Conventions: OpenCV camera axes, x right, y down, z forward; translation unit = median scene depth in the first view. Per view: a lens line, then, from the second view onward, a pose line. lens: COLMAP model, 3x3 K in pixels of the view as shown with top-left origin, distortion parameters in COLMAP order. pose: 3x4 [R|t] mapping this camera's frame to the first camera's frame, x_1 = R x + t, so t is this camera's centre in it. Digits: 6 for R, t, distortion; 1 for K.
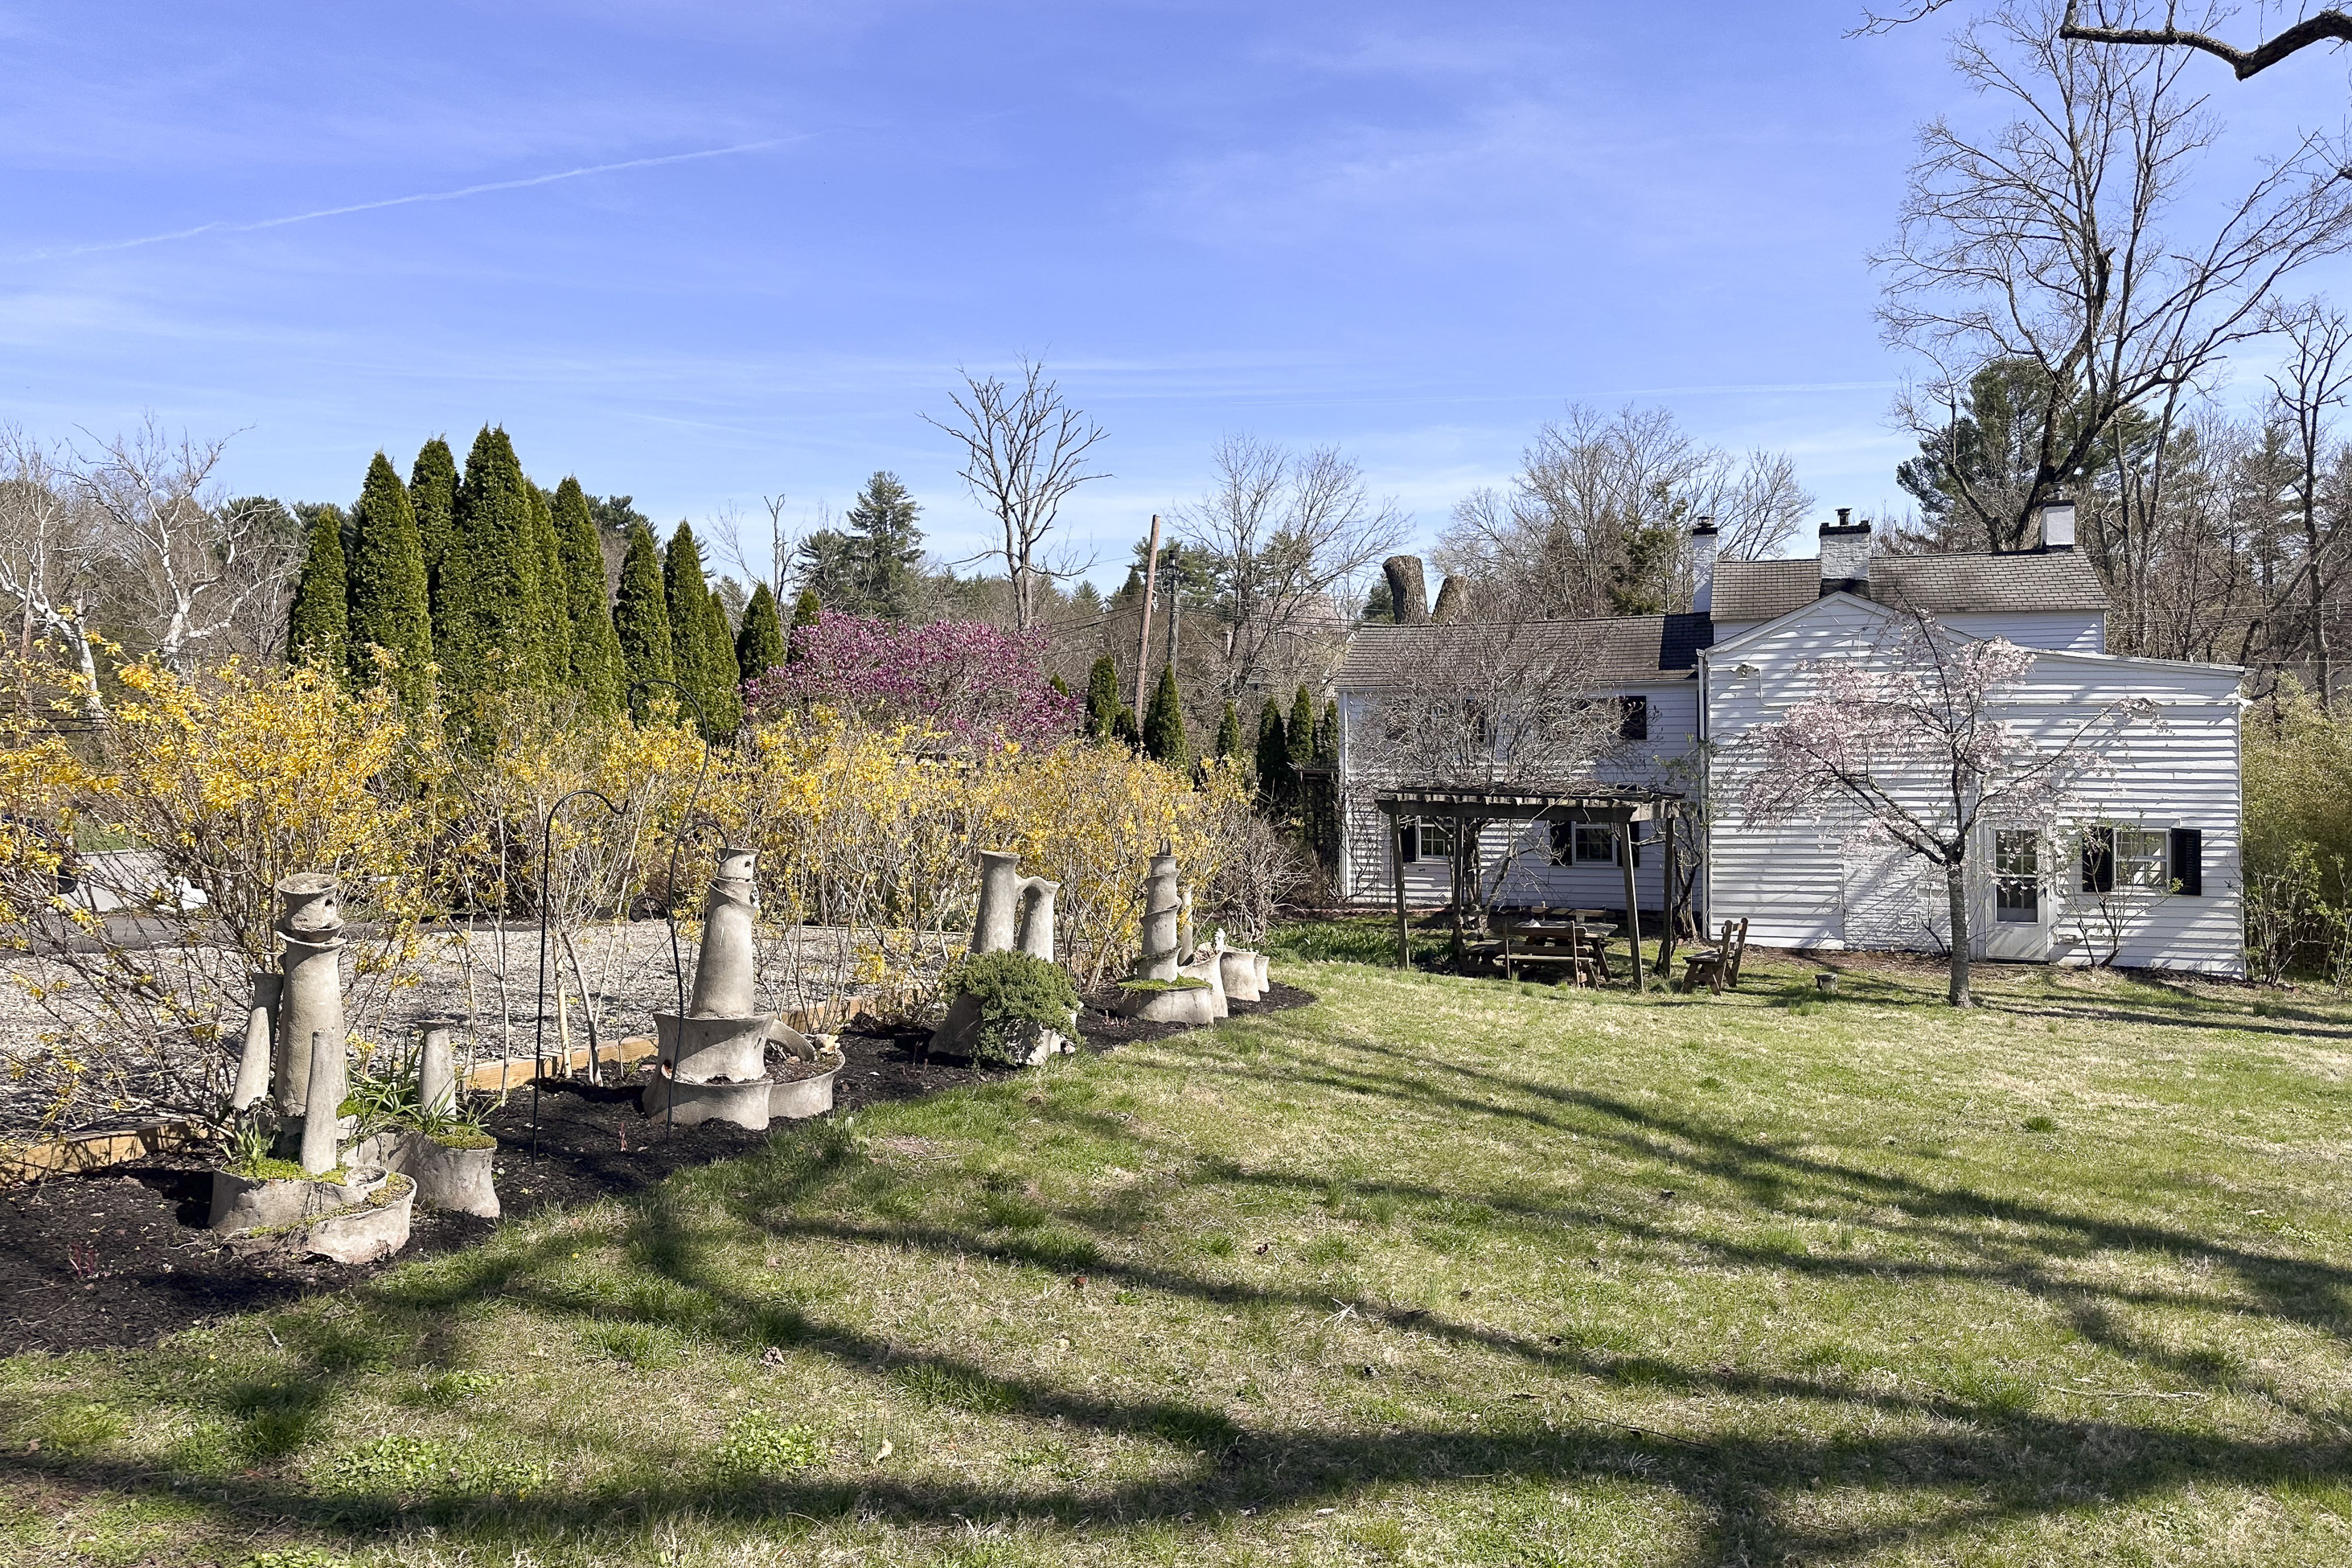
lens RADIAL K [[1628.7, 0, 1211.4], [0, 1628.7, 778.6], [0, 0, 1]] dist [0.099885, -0.157518]
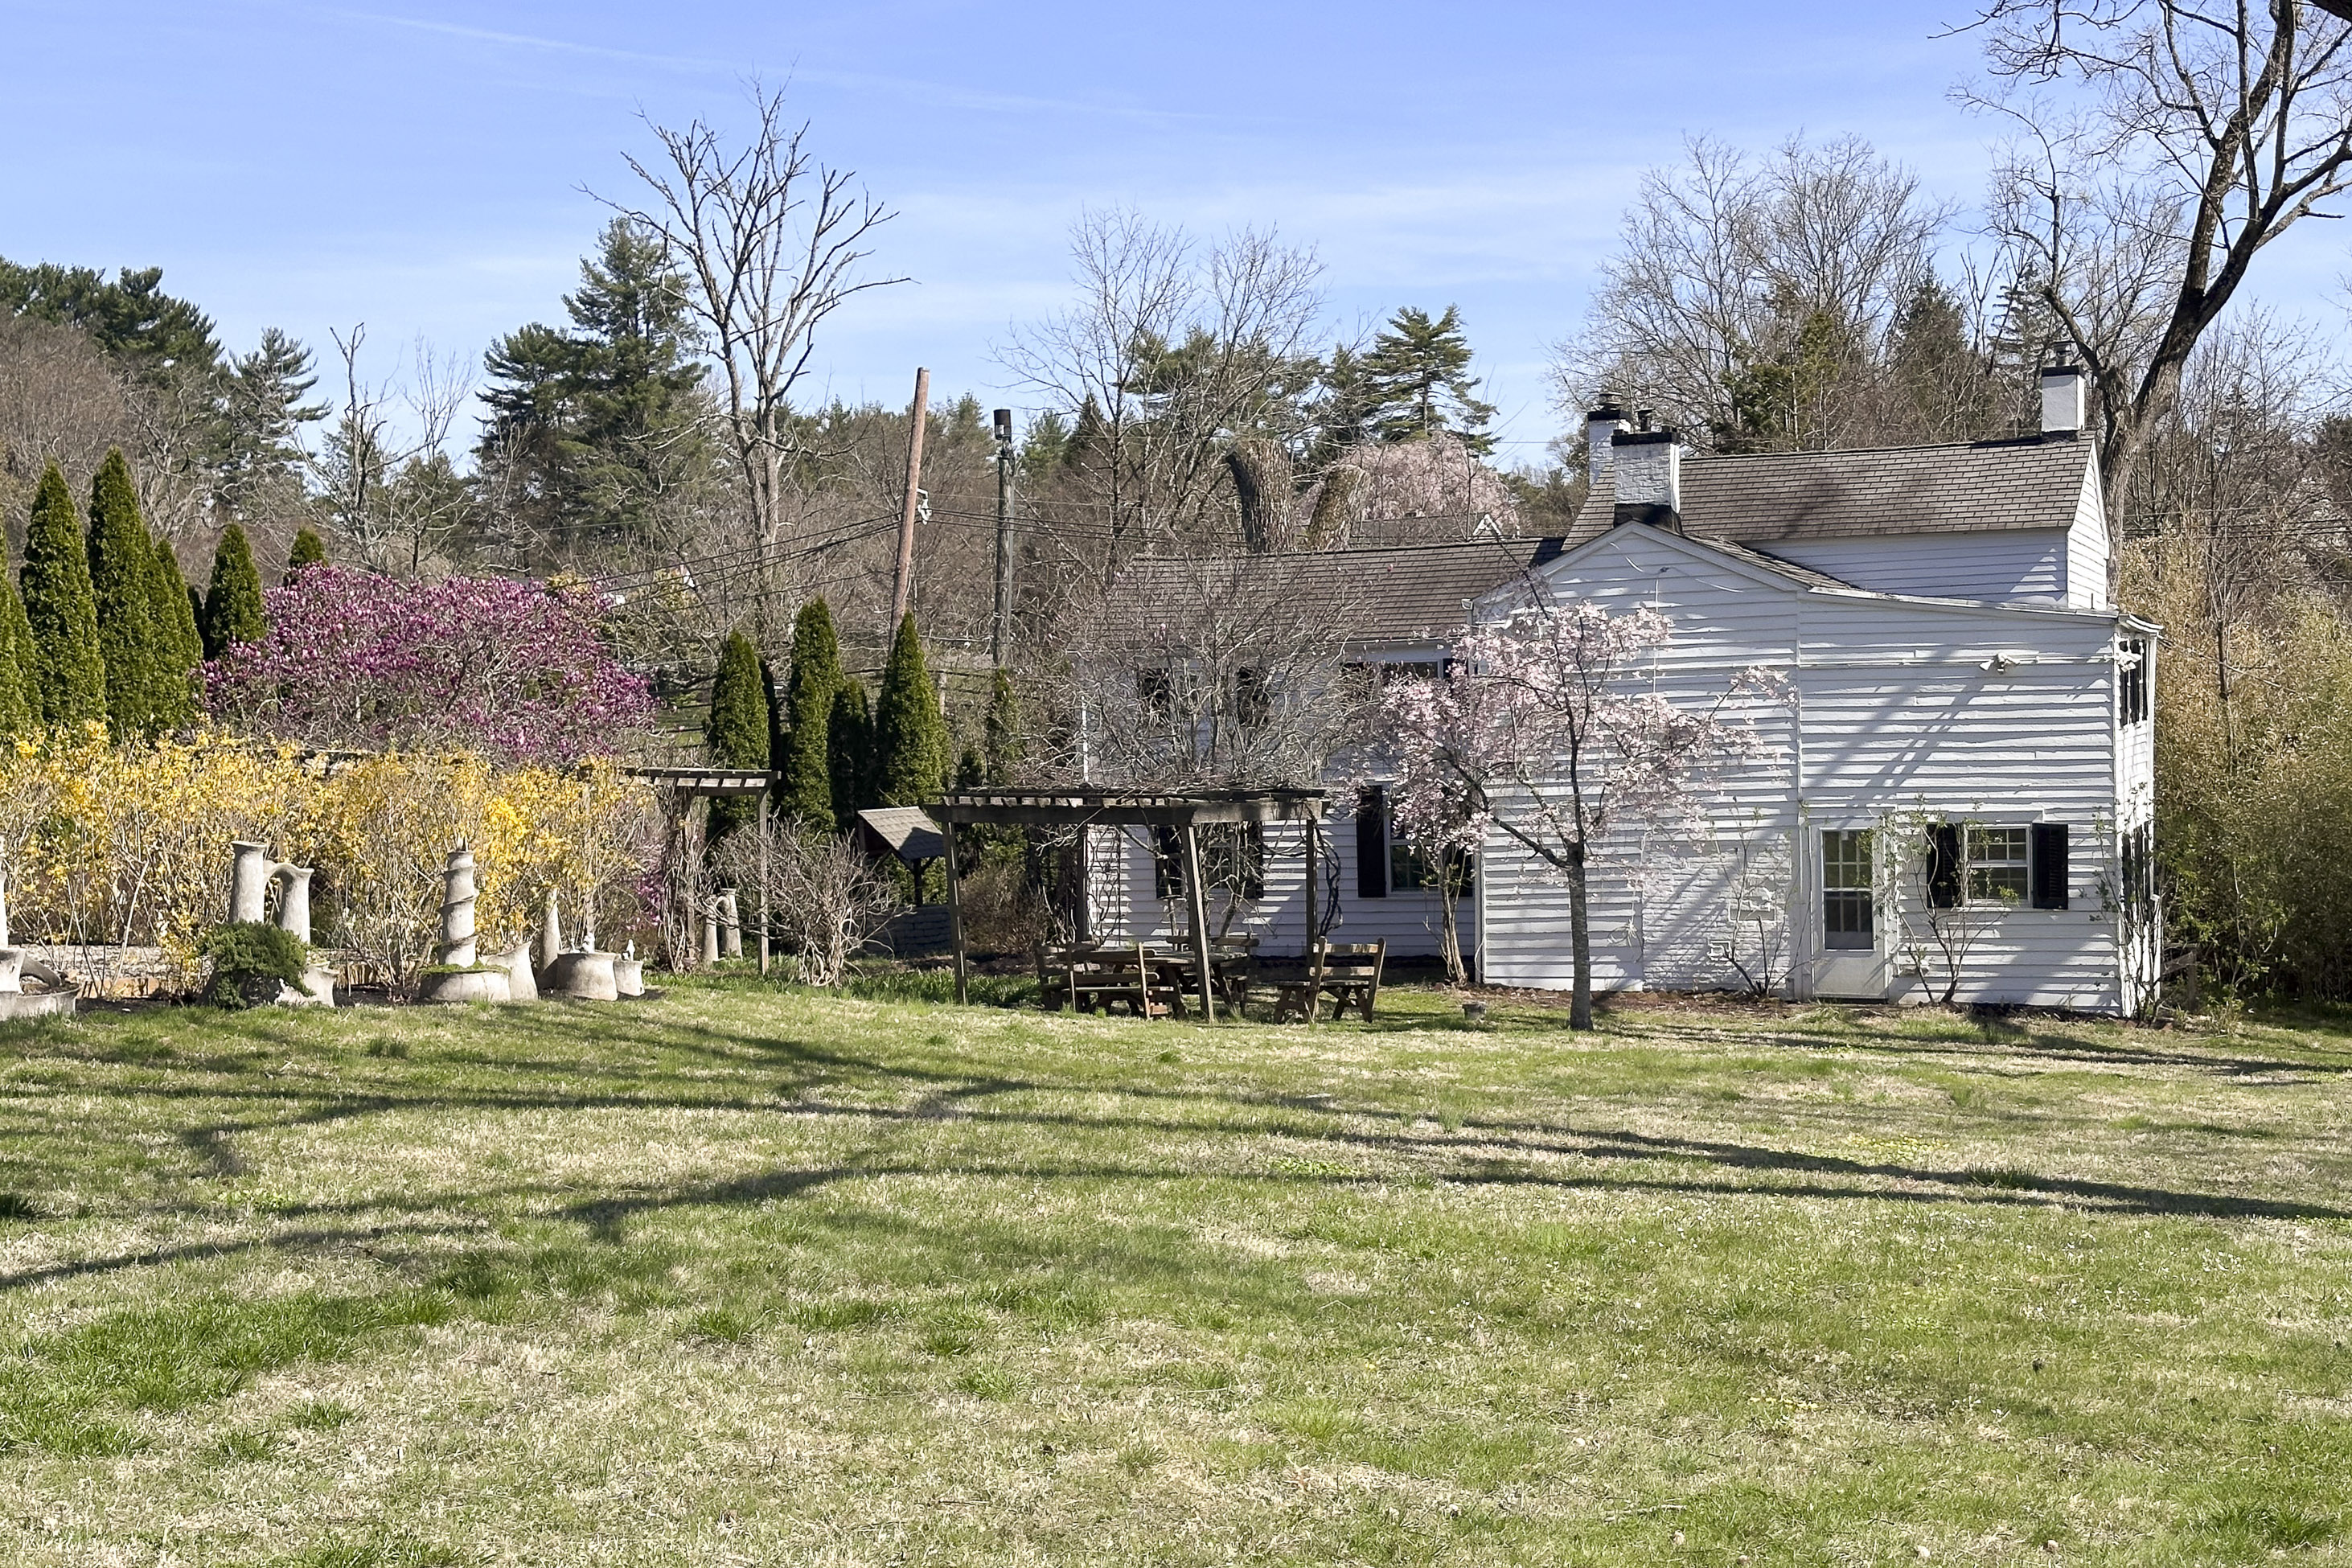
lens RADIAL K [[3283.4, 0, 1278.2], [0, 3283.4, 934.6], [0, 0, 1]] dist [0.156102, -0.381991]
pose [[0.999479, -0.018042, -0.026745, 0.249136], [0.019171, 0.998908, 0.042598, 0.008521], [0.025947, -0.043088, 0.998734, -0.513121]]
